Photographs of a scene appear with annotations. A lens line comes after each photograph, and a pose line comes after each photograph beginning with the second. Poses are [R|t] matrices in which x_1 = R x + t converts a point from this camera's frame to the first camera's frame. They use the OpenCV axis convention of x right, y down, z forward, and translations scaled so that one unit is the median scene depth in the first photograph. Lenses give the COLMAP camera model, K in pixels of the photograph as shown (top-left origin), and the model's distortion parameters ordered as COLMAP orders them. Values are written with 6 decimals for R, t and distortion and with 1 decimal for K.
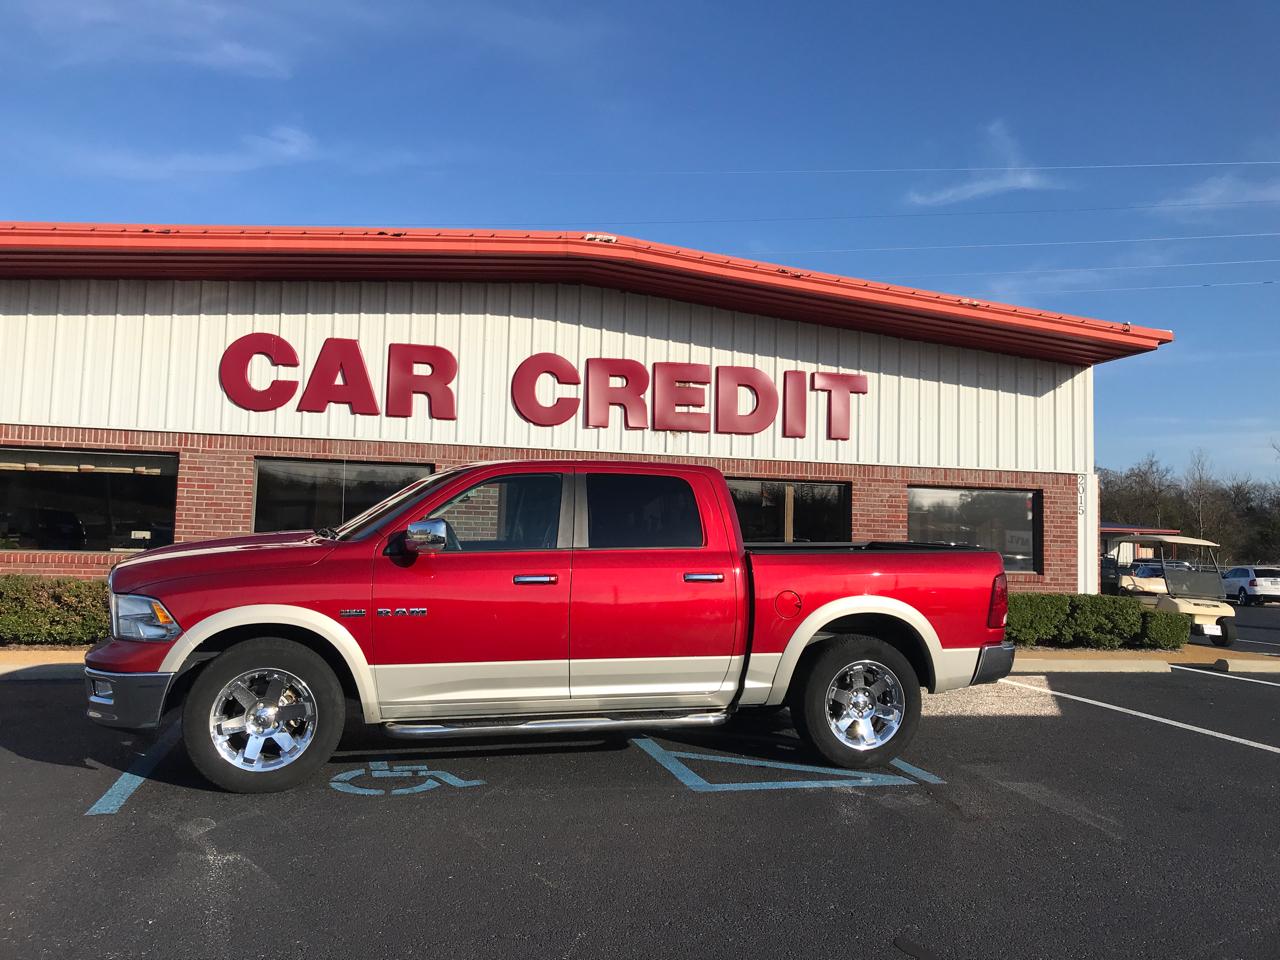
lens RADIAL K [[1084.4, 0, 641.7], [0, 1084.4, 454.9], [0, 0, 1]] dist [0.026240, -0.027405]
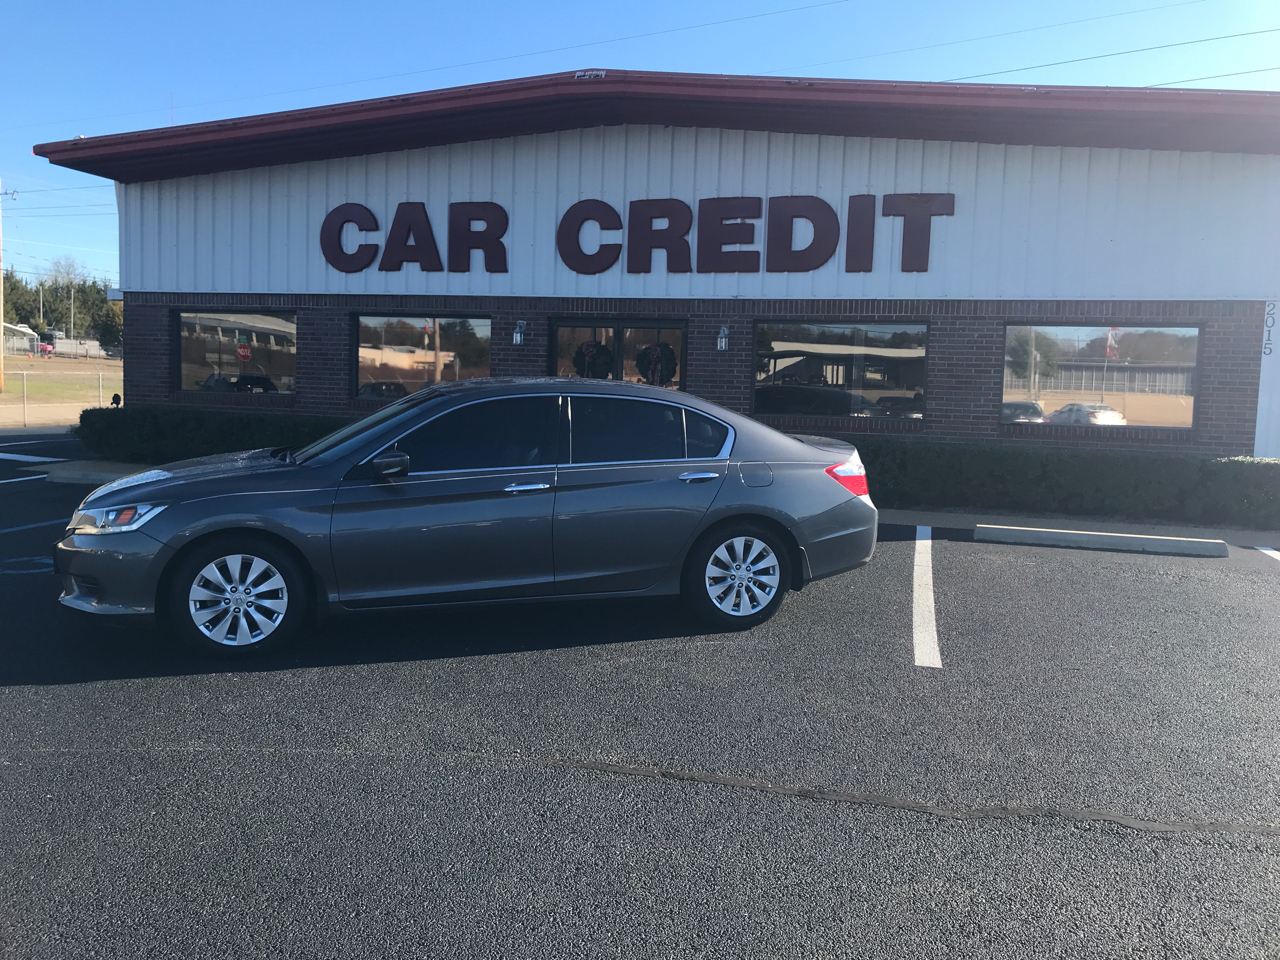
lens RADIAL K [[1084.4, 0, 619.1], [0, 1084.4, 469.1], [0, 0, 1]] dist [0.026240, -0.027405]
pose [[0.863011, 0.040350, -0.503571, 0.450939], [0.032555, 0.990291, 0.135143, 0.018279], [0.504135, -0.133024, 0.853319, 0.121682]]
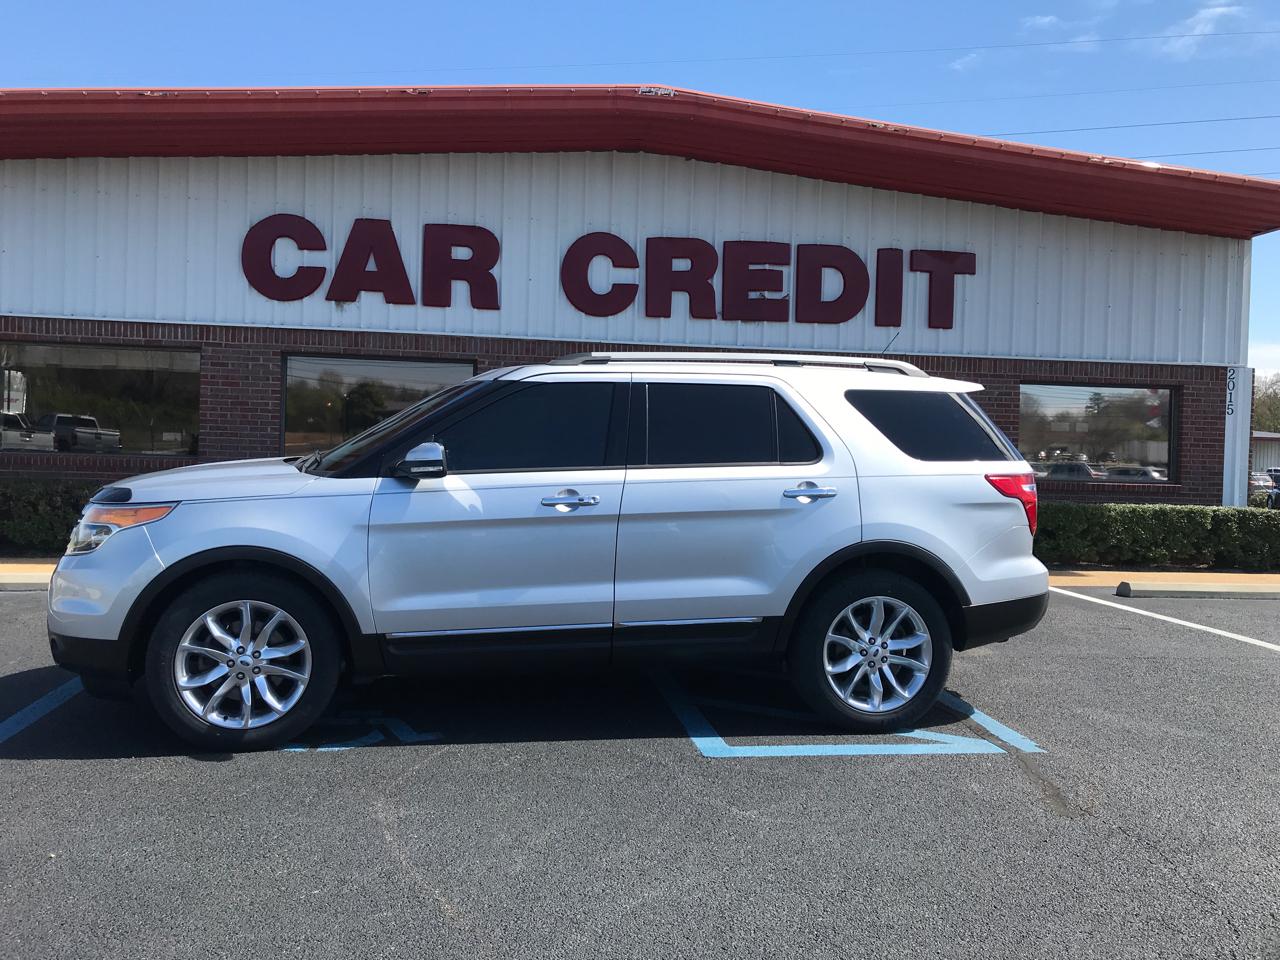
lens RADIAL K [[1084.4, 0, 635.7], [0, 1084.4, 463.7], [0, 0, 1]] dist [0.026240, -0.027405]
pose [[0.994166, 0.002759, -0.107828, 0.036143], [0.007017, 0.995901, 0.090182, 0.014367], [0.107635, -0.090413, 0.990071, 0.110270]]
